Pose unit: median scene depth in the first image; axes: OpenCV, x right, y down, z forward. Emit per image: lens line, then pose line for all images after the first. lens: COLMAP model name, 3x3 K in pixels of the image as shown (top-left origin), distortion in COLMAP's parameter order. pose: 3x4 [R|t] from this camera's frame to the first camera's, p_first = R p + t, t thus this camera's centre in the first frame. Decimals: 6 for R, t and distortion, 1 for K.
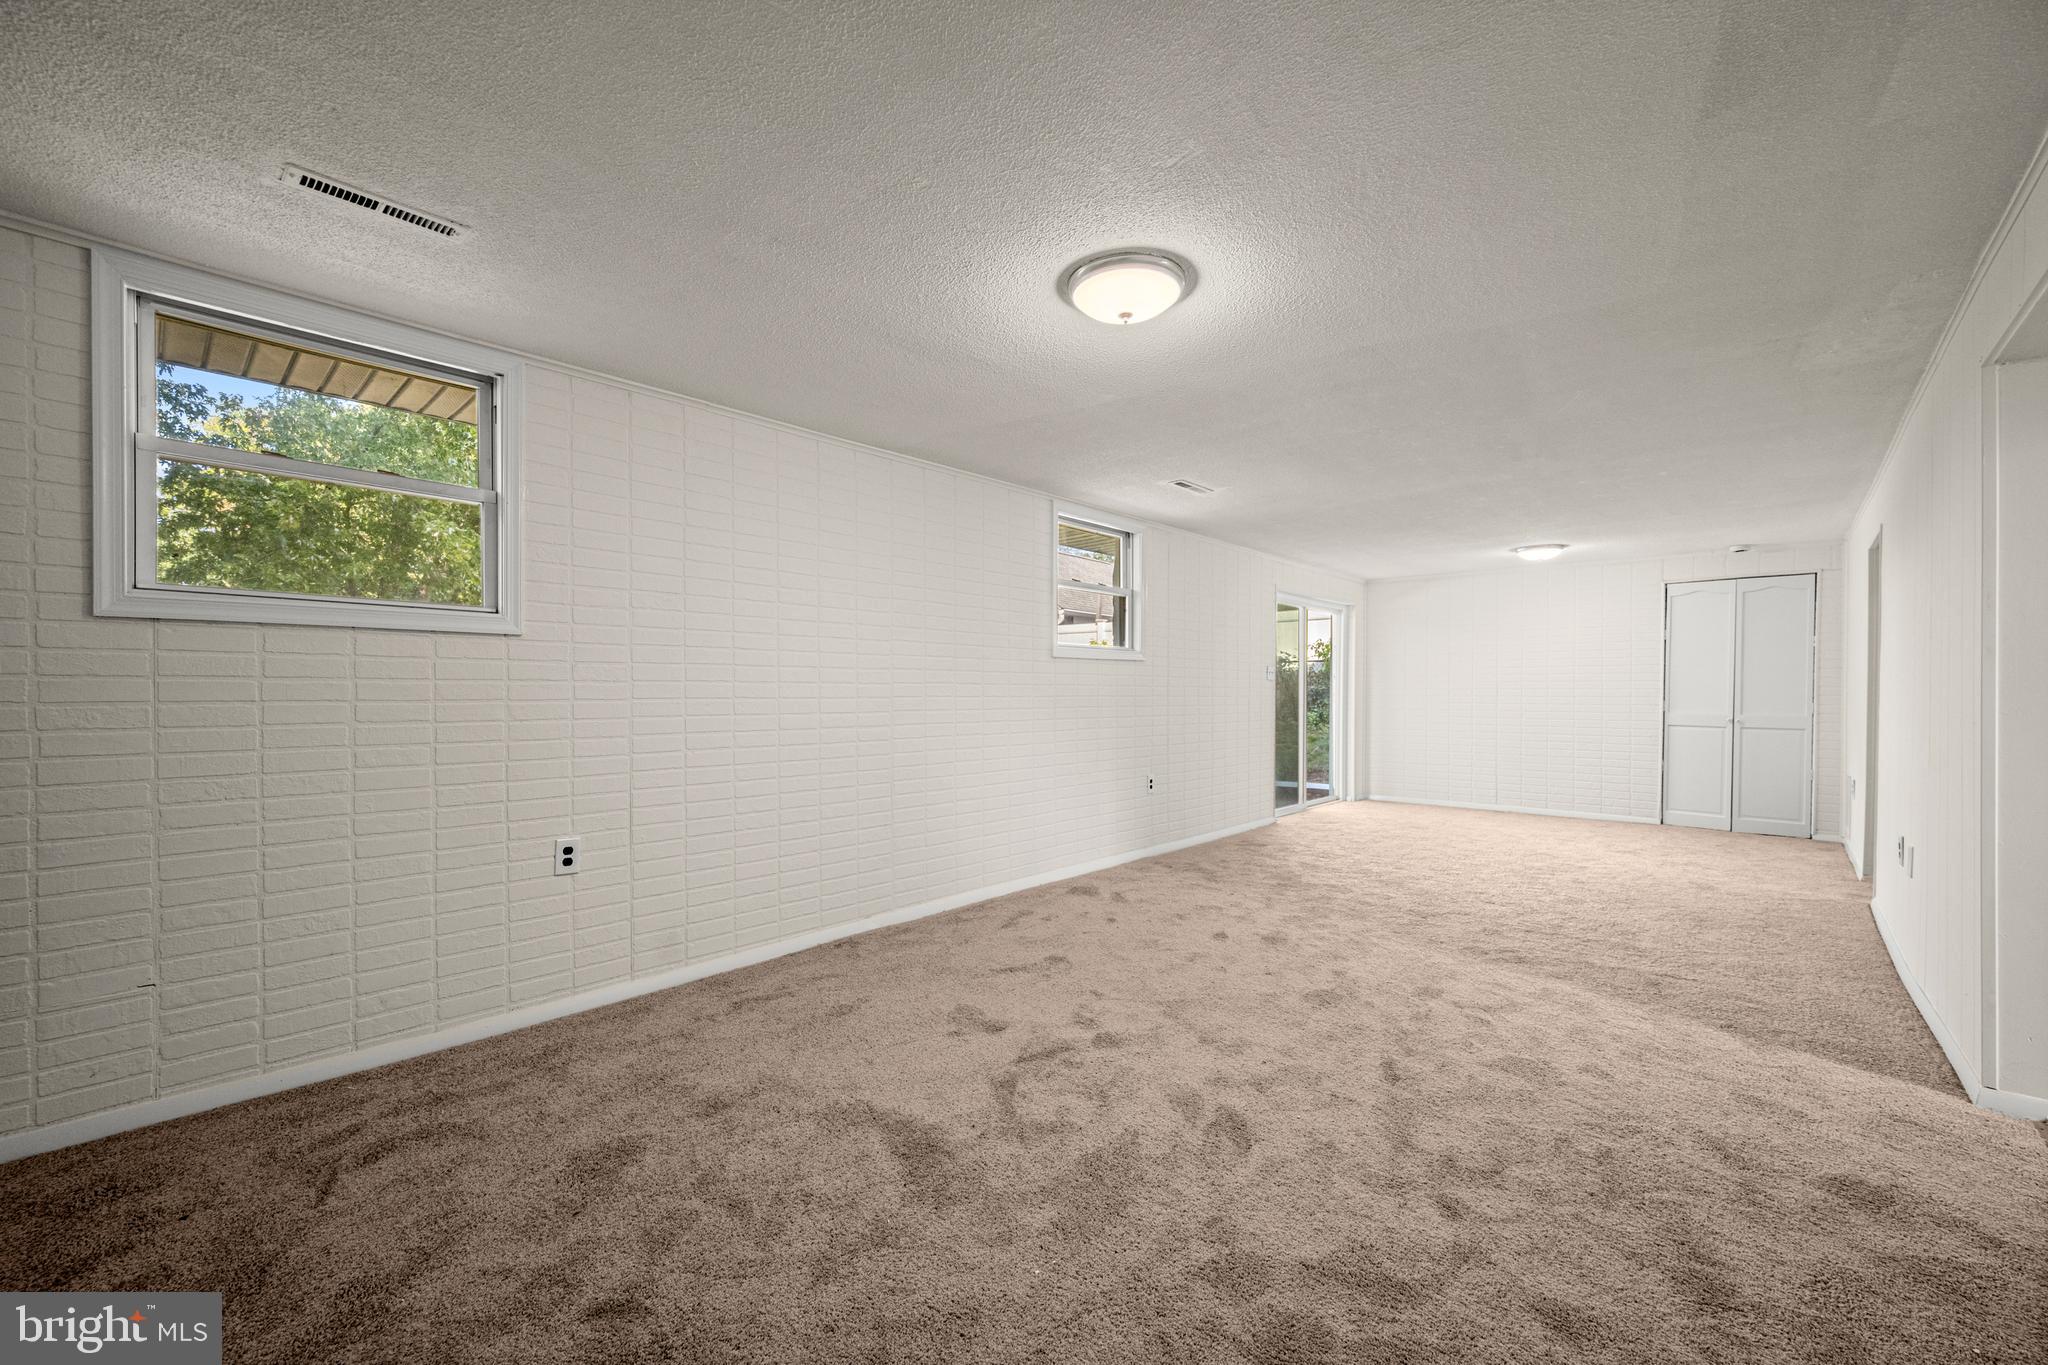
lens RADIAL K [[818.3, 0, 1016.5], [0, 818.3, 672.7], [0, 0, 1]] dist [-0.001283, -0.000315]
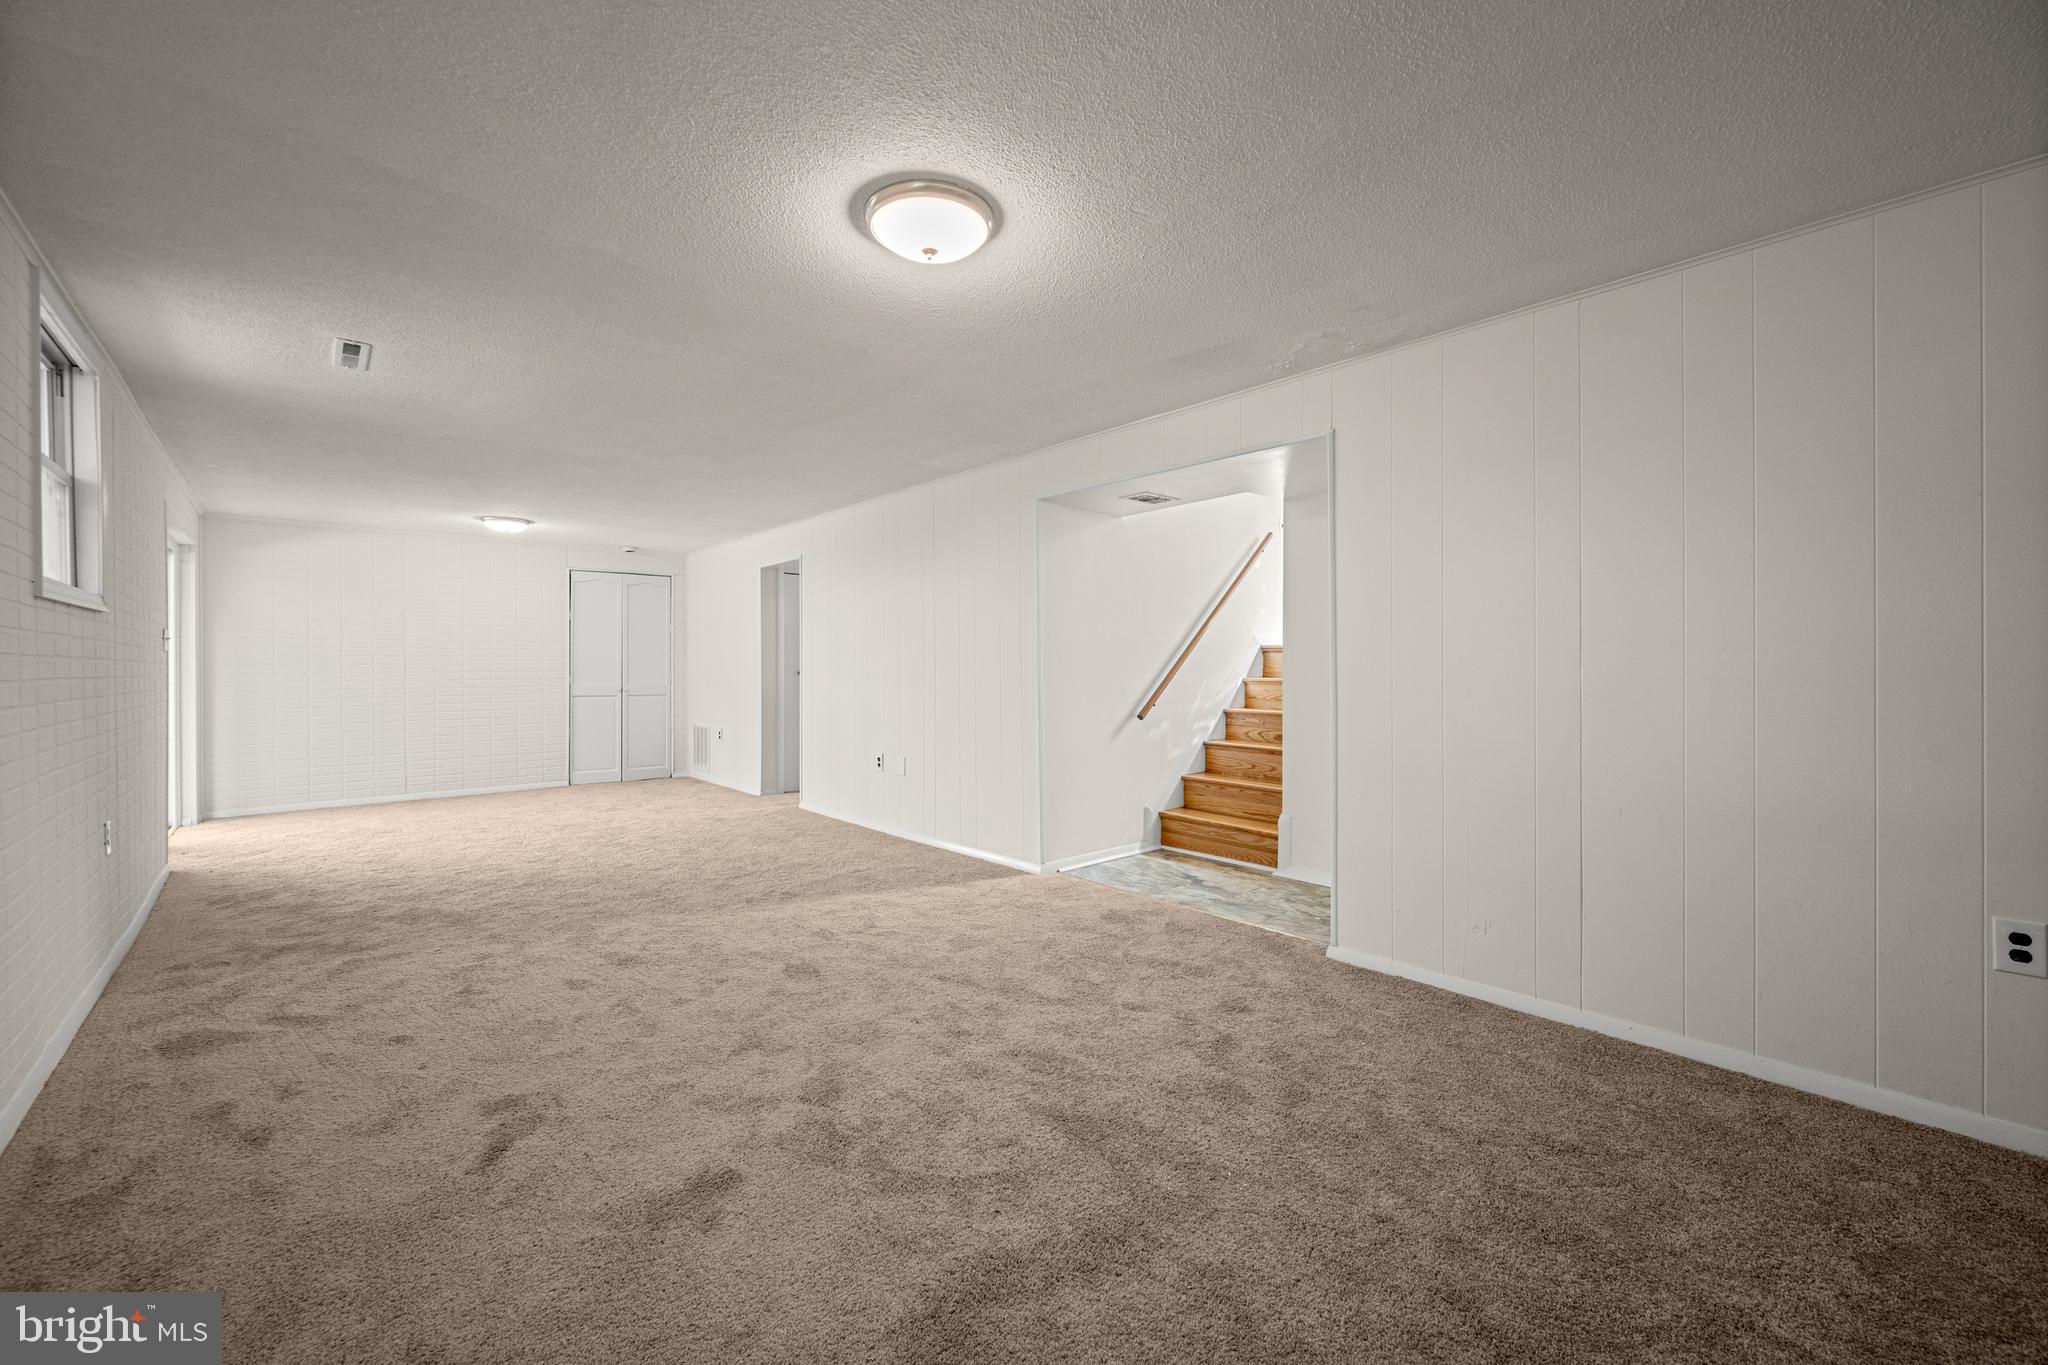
lens RADIAL K [[818.3, 0, 1016.5], [0, 818.3, 672.7], [0, 0, 1]] dist [-0.001283, -0.000315]
pose [[0.112259, -0.012248, 0.993604, -0.574905], [-0.018027, 0.999734, 0.014360, 0.010873], [-0.993515, -0.019524, 0.112008, 0.617849]]
